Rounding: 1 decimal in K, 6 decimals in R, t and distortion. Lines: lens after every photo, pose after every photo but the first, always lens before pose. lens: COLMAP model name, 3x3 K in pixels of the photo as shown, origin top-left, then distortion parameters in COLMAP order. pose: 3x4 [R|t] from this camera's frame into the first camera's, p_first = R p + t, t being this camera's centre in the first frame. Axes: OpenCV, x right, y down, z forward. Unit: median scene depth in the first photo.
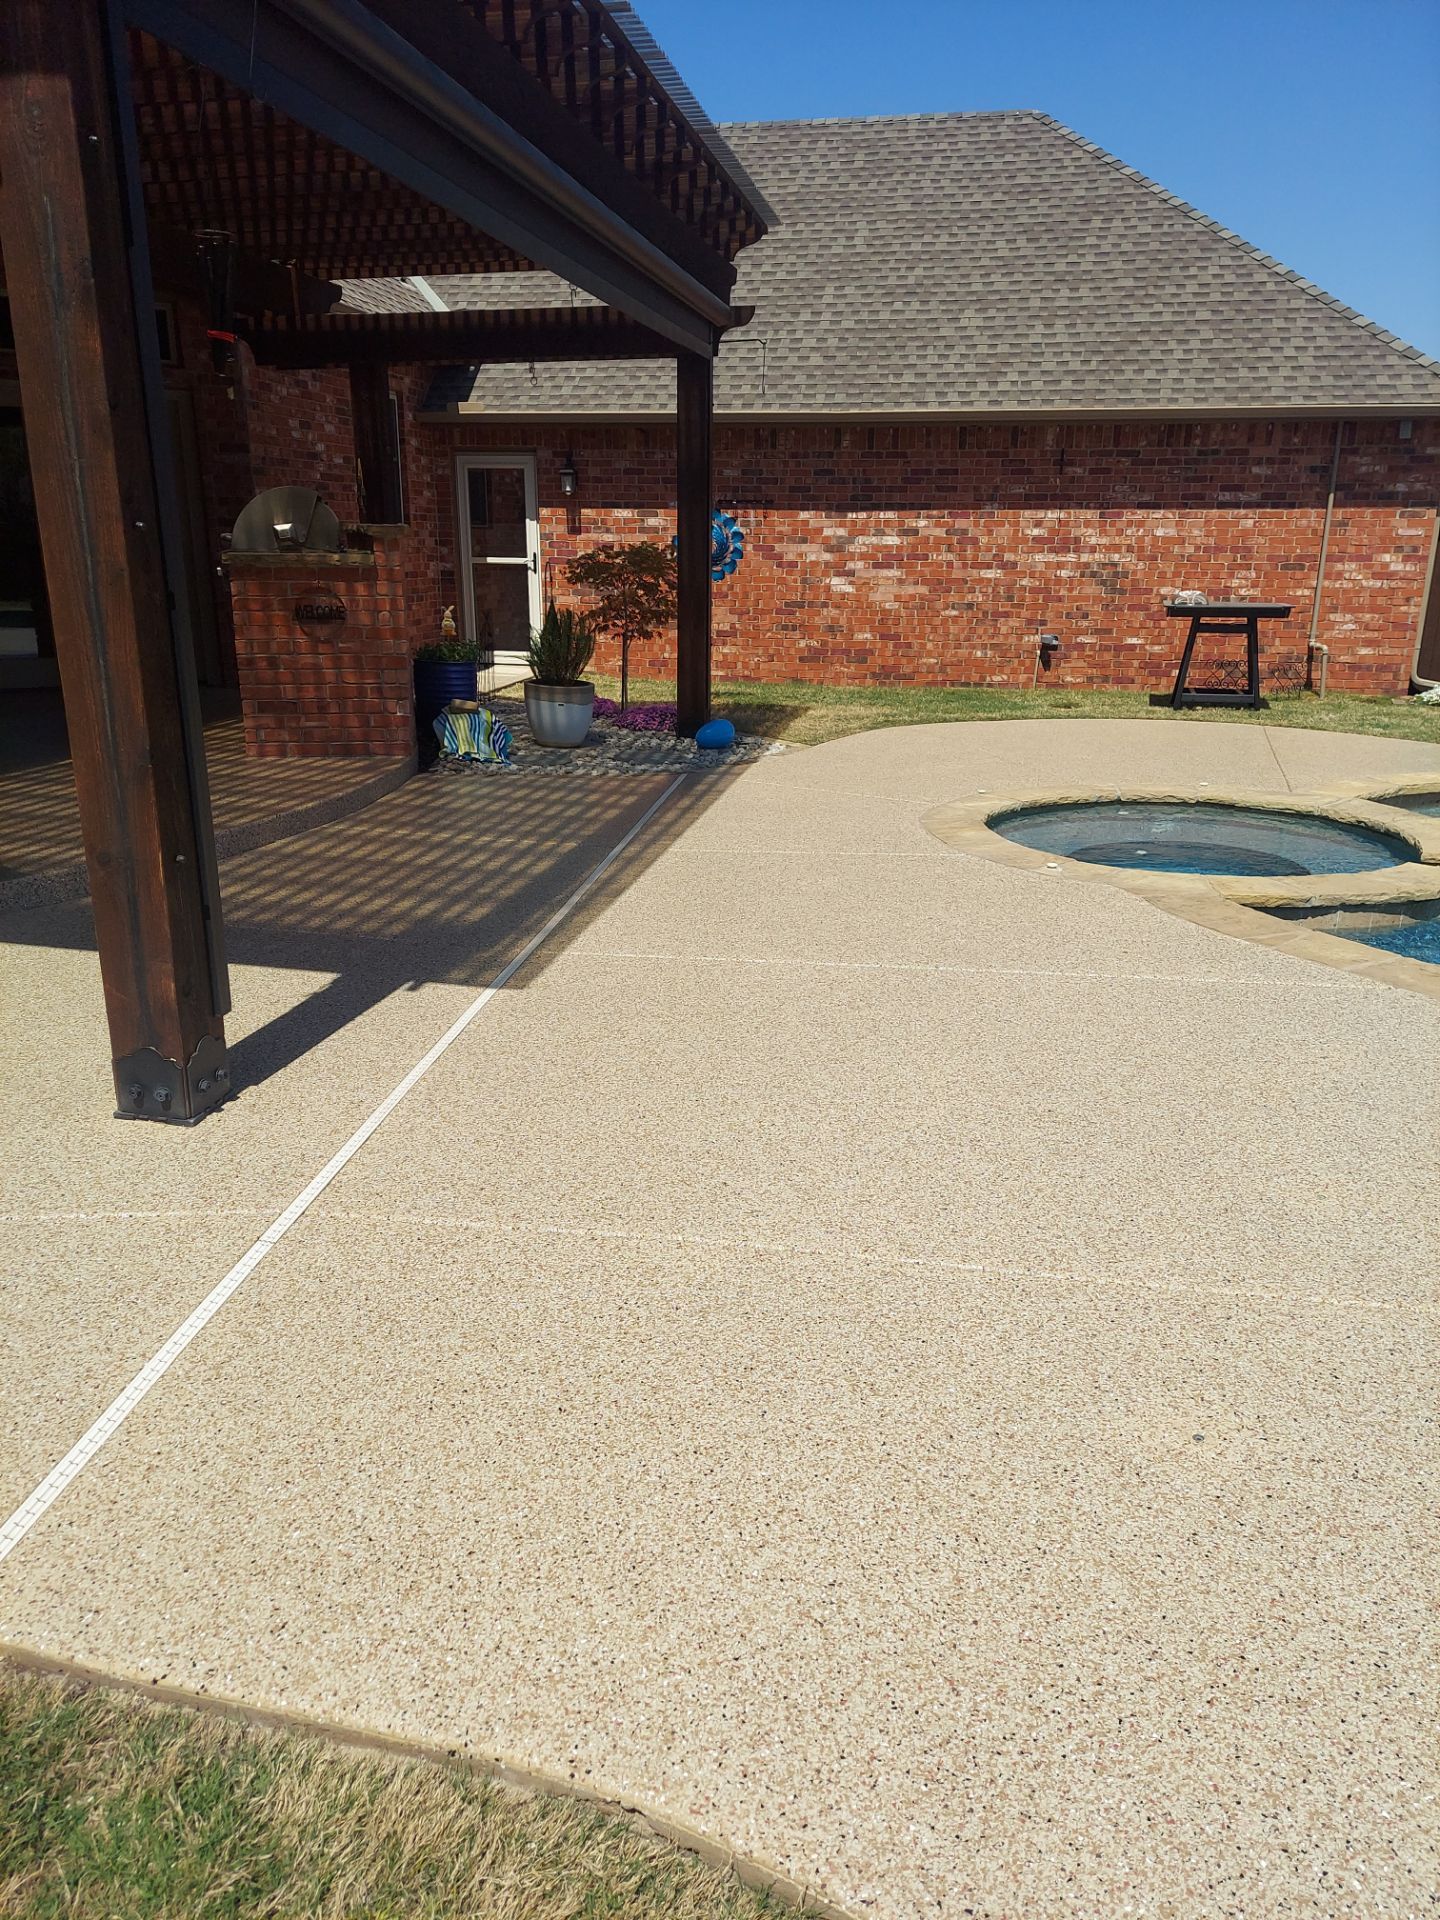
lens RADIAL K [[1393.7, 0, 712.4], [0, 1393.7, 963.3], [0, 0, 1]] dist [0.078153, -0.073872]
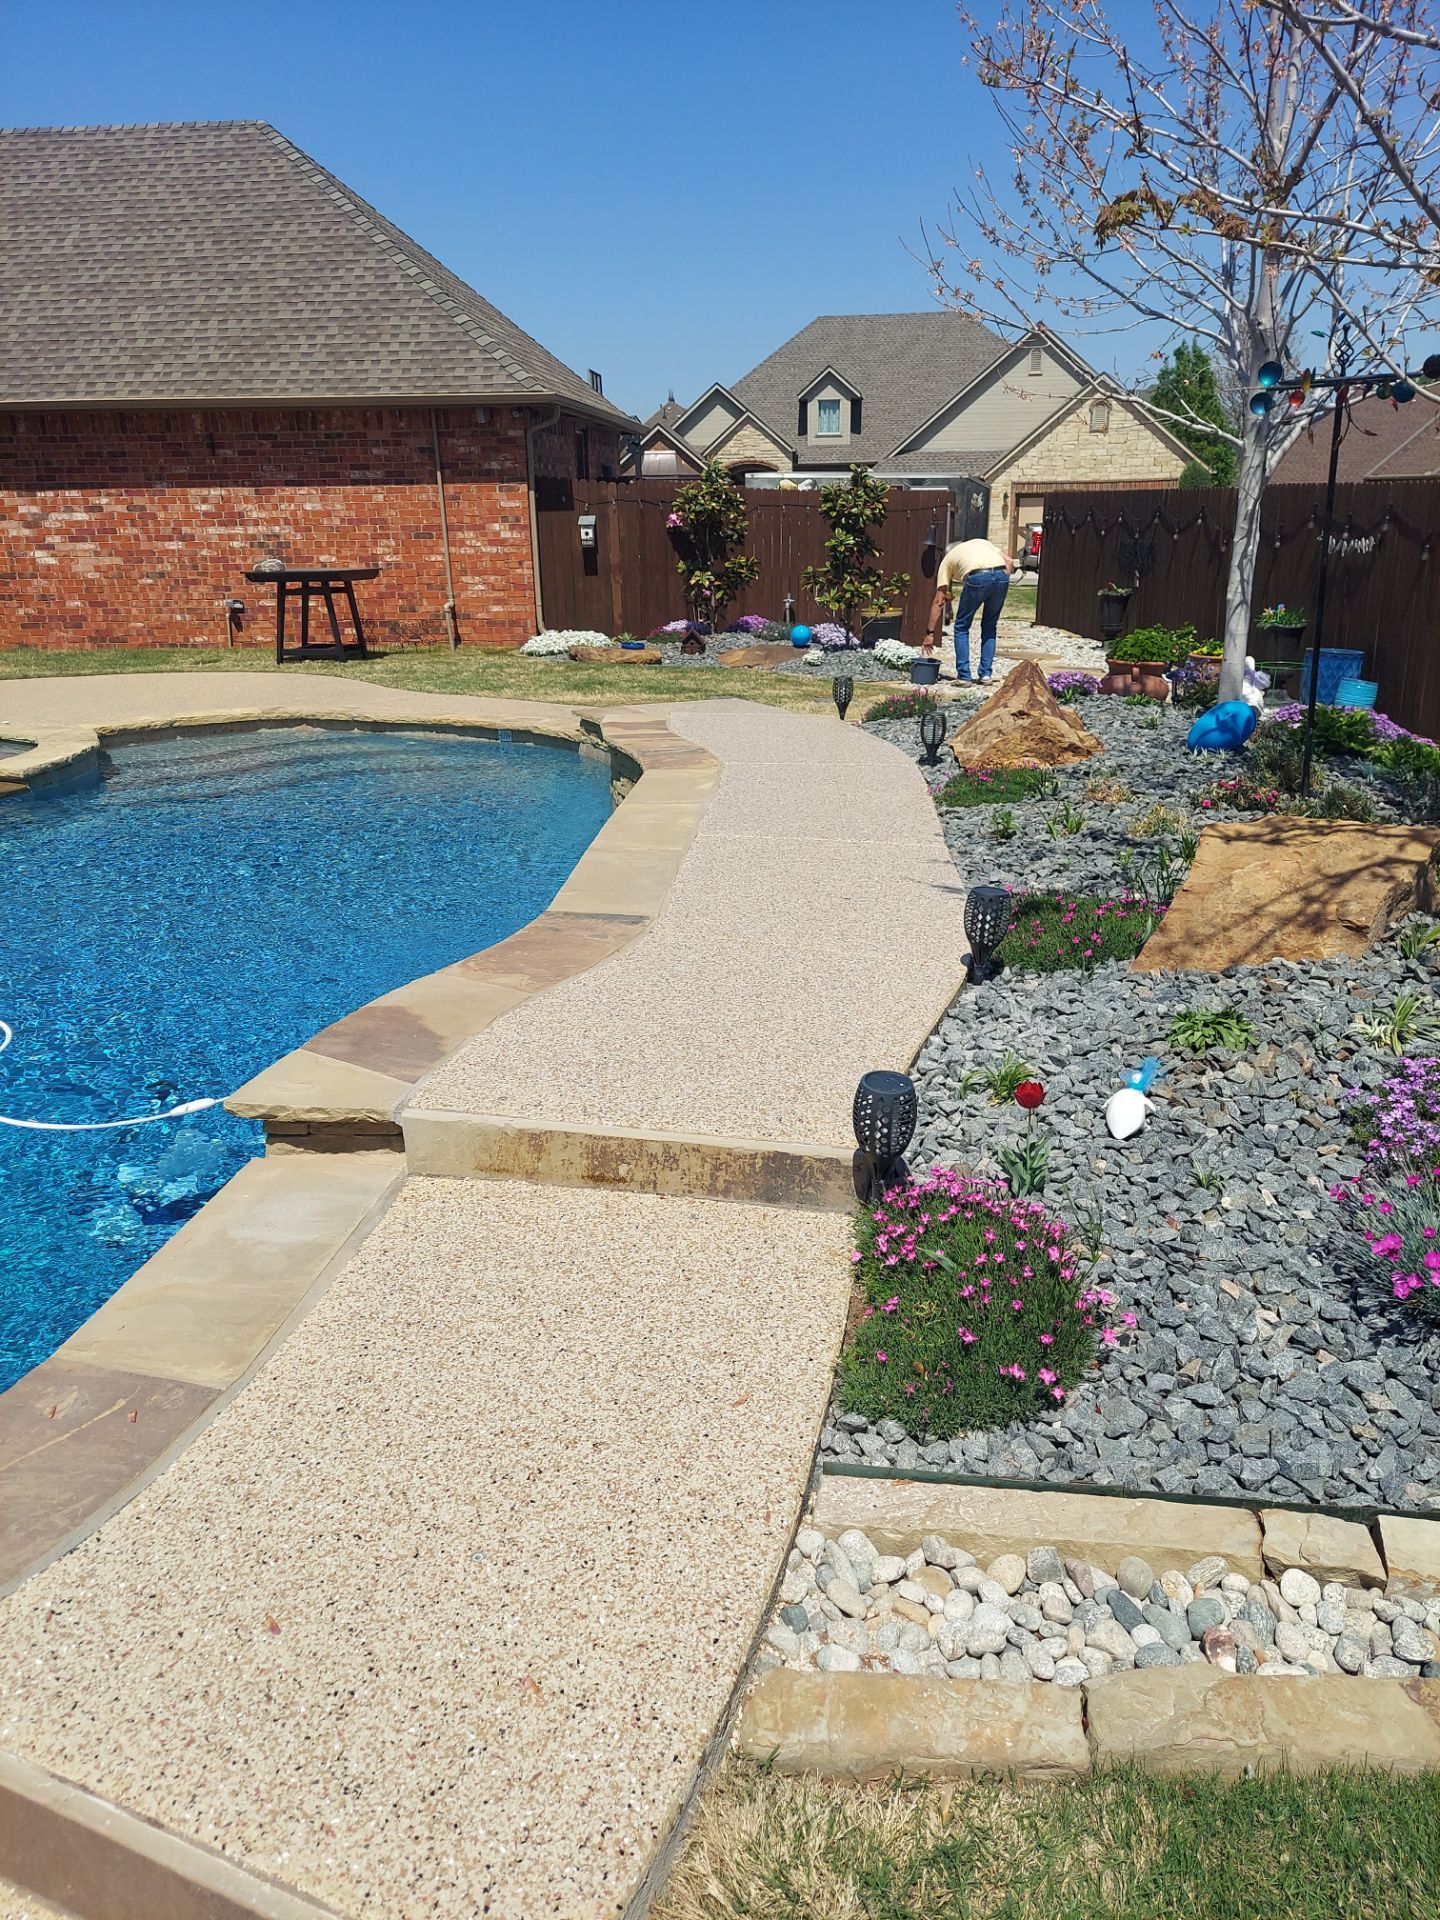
lens RADIAL K [[1393.7, 0, 703.4], [0, 1393.7, 969.5], [0, 0, 1]] dist [0.078153, -0.073872]
pose [[0.994340, -0.057678, 0.089220, 0.507220], [0.055396, 0.998076, 0.027846, 0.052161], [-0.090655, -0.022745, 0.995623, -0.167247]]
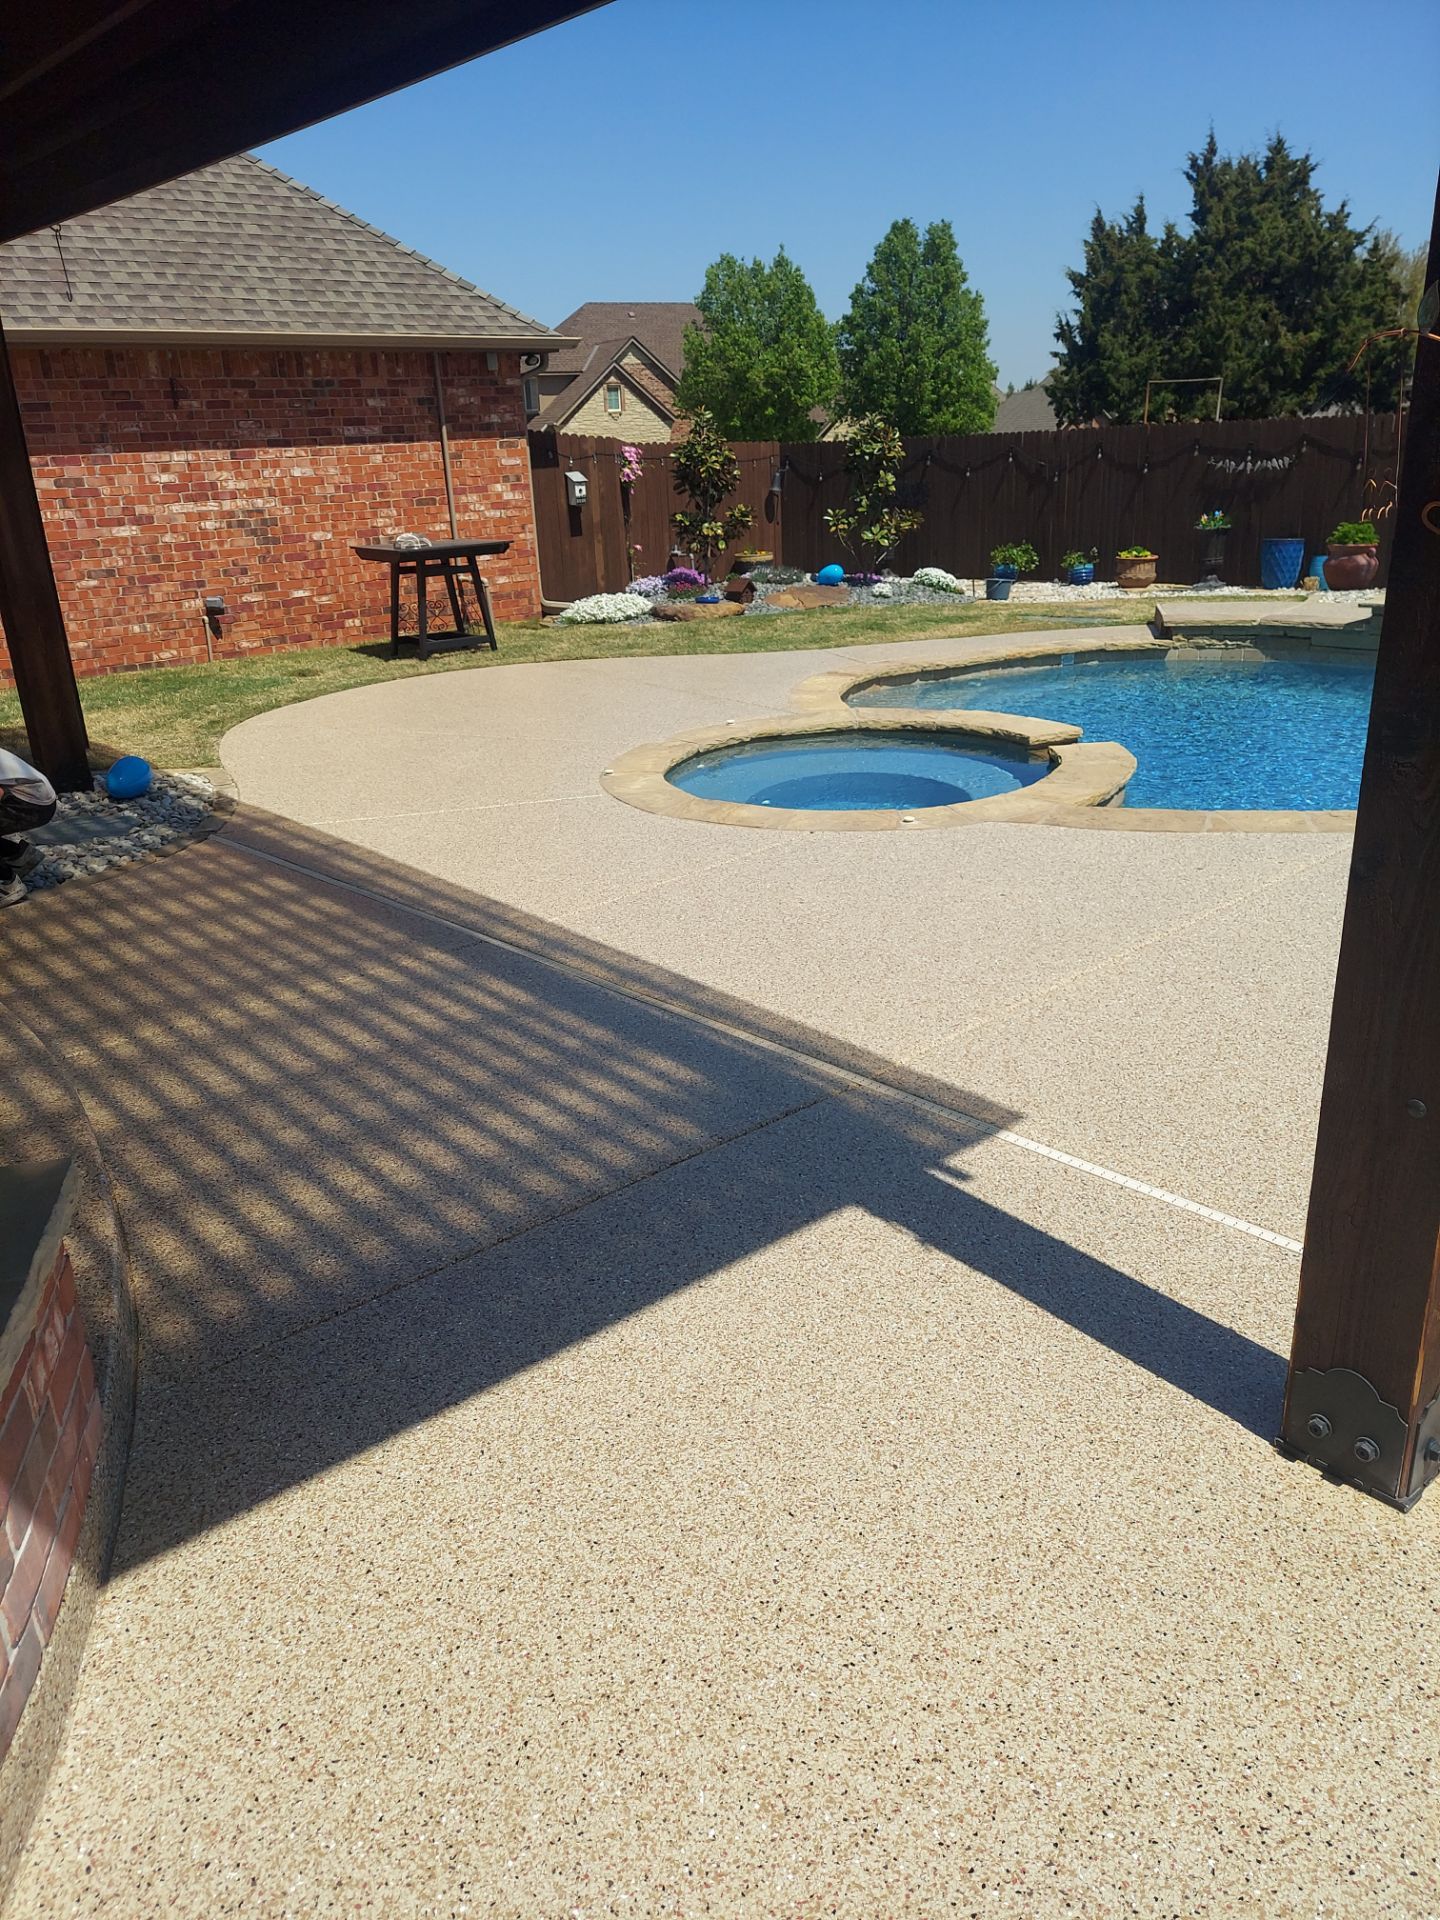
lens RADIAL K [[1393.7, 0, 725.4], [0, 1393.7, 961.3], [0, 0, 1]] dist [0.078153, -0.073872]
pose [[0.621912, -0.307731, 0.720089, -0.263899], [0.276117, 0.946665, 0.166087, -0.080753], [-0.732793, 0.095537, 0.673712, 0.210449]]
